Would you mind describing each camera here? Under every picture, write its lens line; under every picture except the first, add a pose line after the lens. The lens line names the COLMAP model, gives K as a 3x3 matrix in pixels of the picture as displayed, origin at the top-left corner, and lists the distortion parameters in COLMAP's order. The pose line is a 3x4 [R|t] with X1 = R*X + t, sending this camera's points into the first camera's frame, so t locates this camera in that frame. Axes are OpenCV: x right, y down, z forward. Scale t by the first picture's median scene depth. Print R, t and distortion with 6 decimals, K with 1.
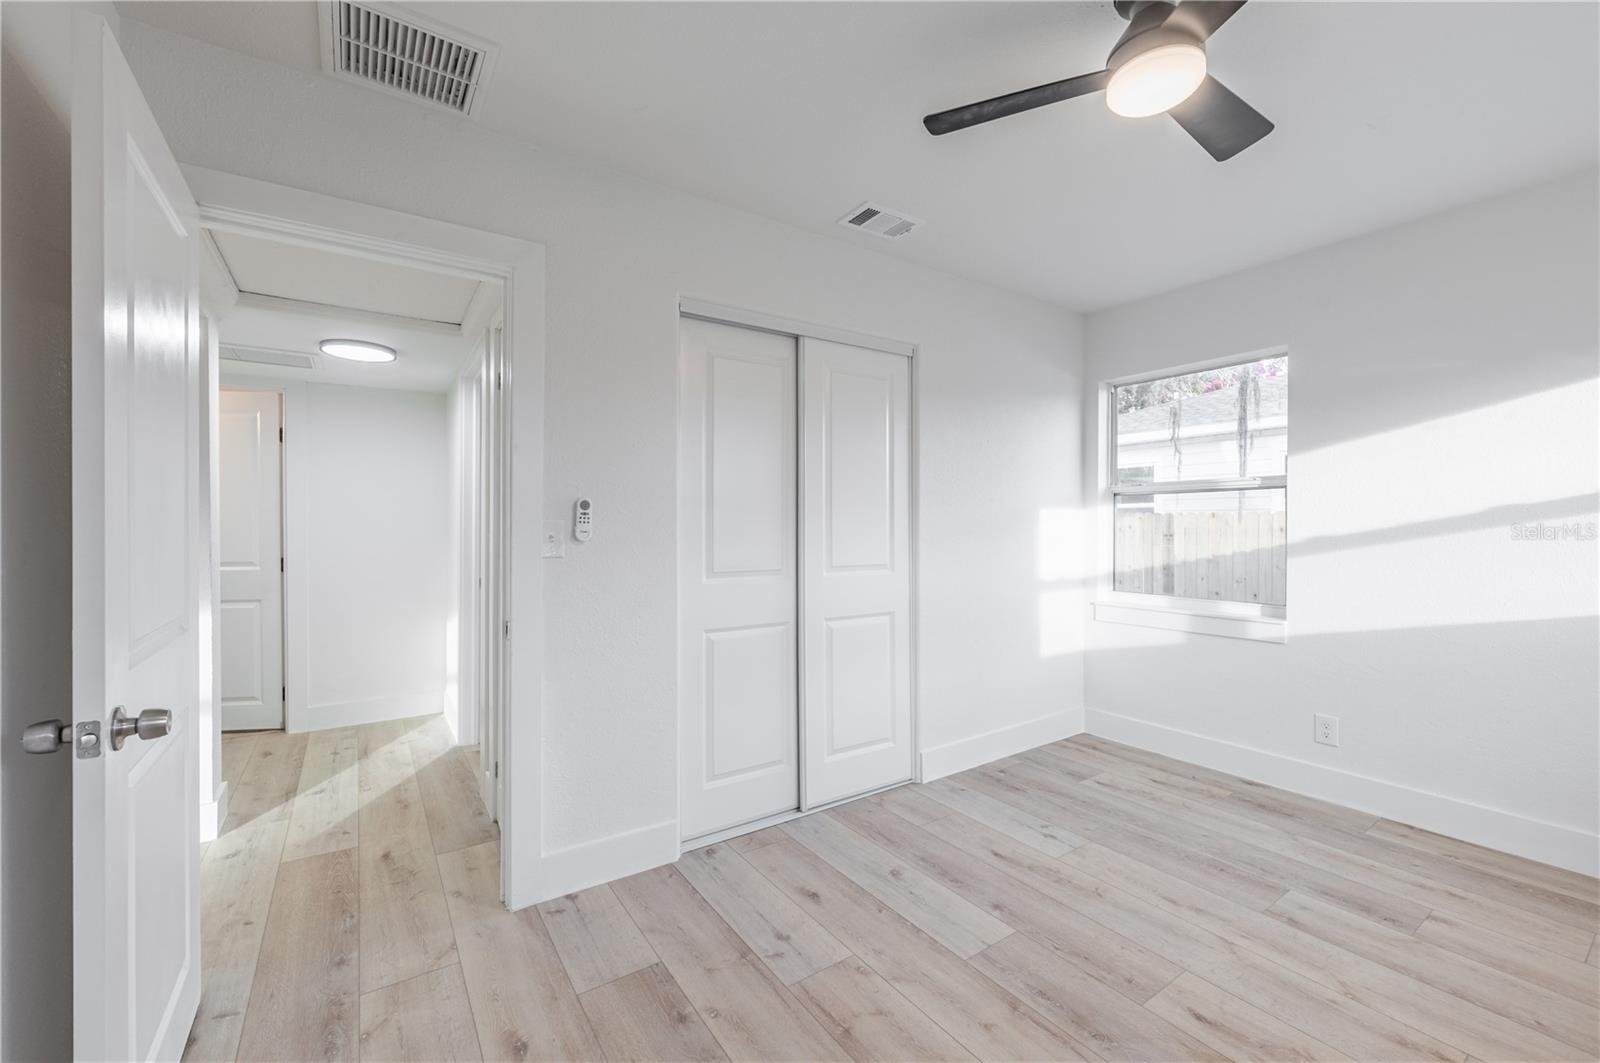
lens RADIAL K [[692.1, 0, 825.9], [0, 692.1, 524.2], [0, 0, 1]] dist [0.003333, 0.000002]
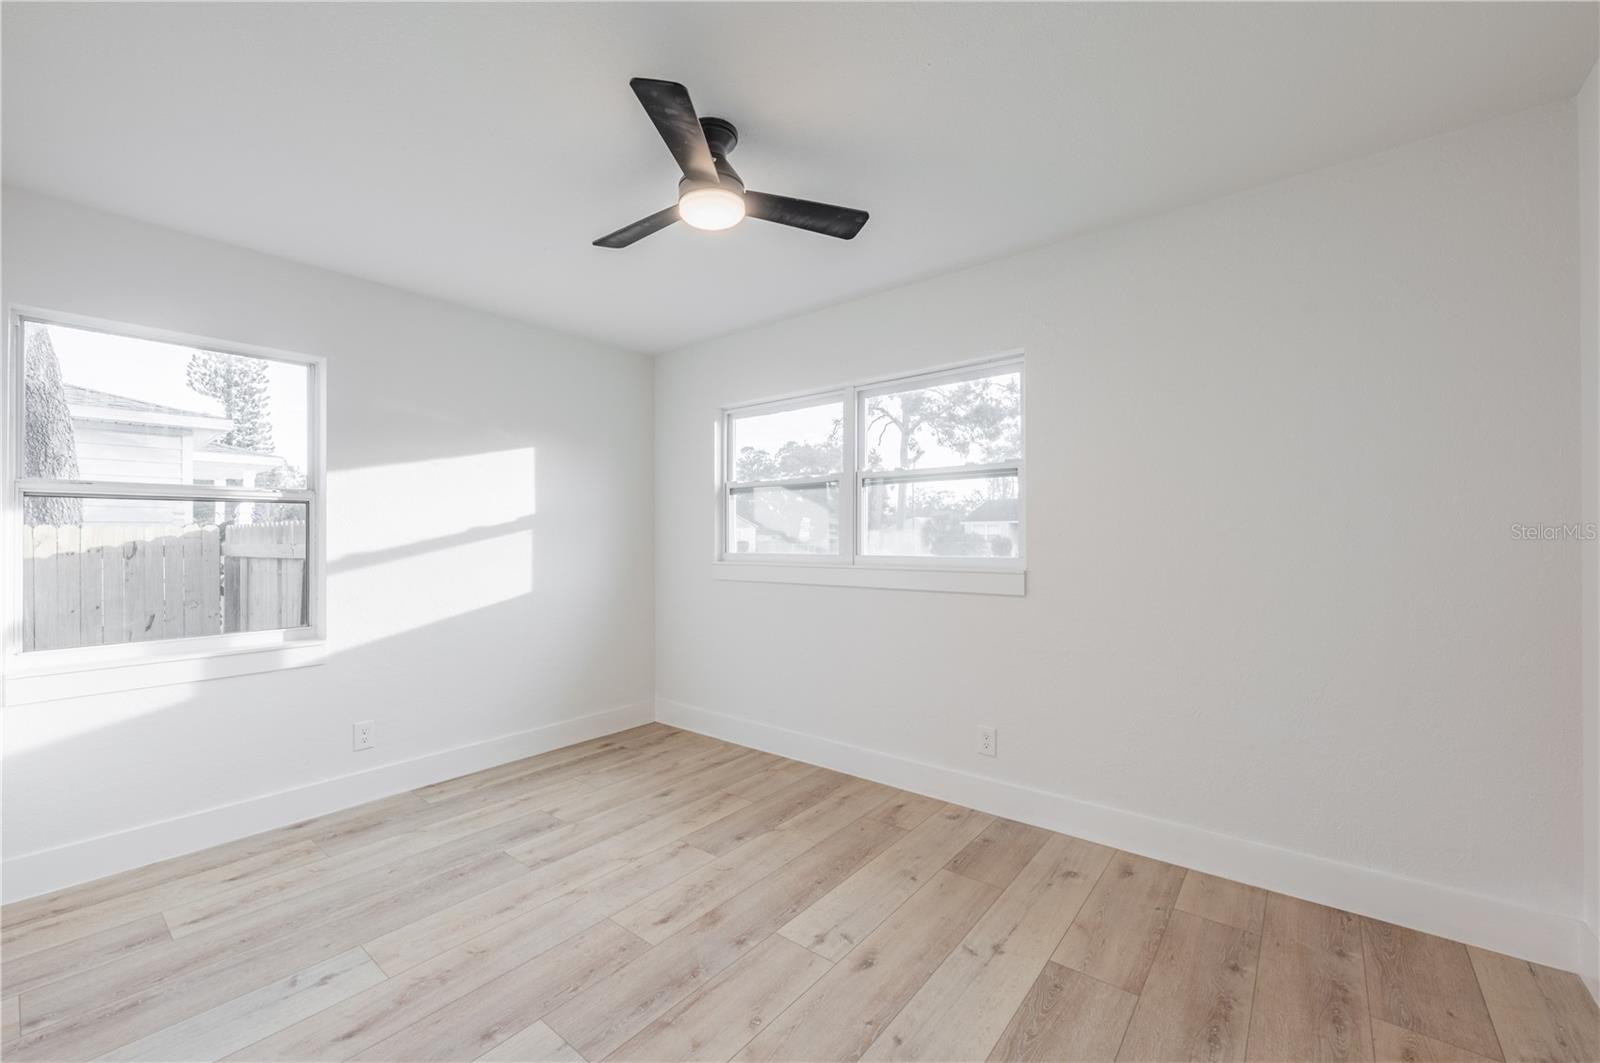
lens RADIAL K [[639.0, 0, 791.8], [0, 639.0, 531.6], [0, 0, 1]] dist [0.000662, 0.000528]
pose [[-0.277422, 0.011399, 0.960680, -0.471358], [0.004592, 0.999934, -0.010539, -0.000863], [-0.960737, 0.001487, -0.277456, 0.761239]]
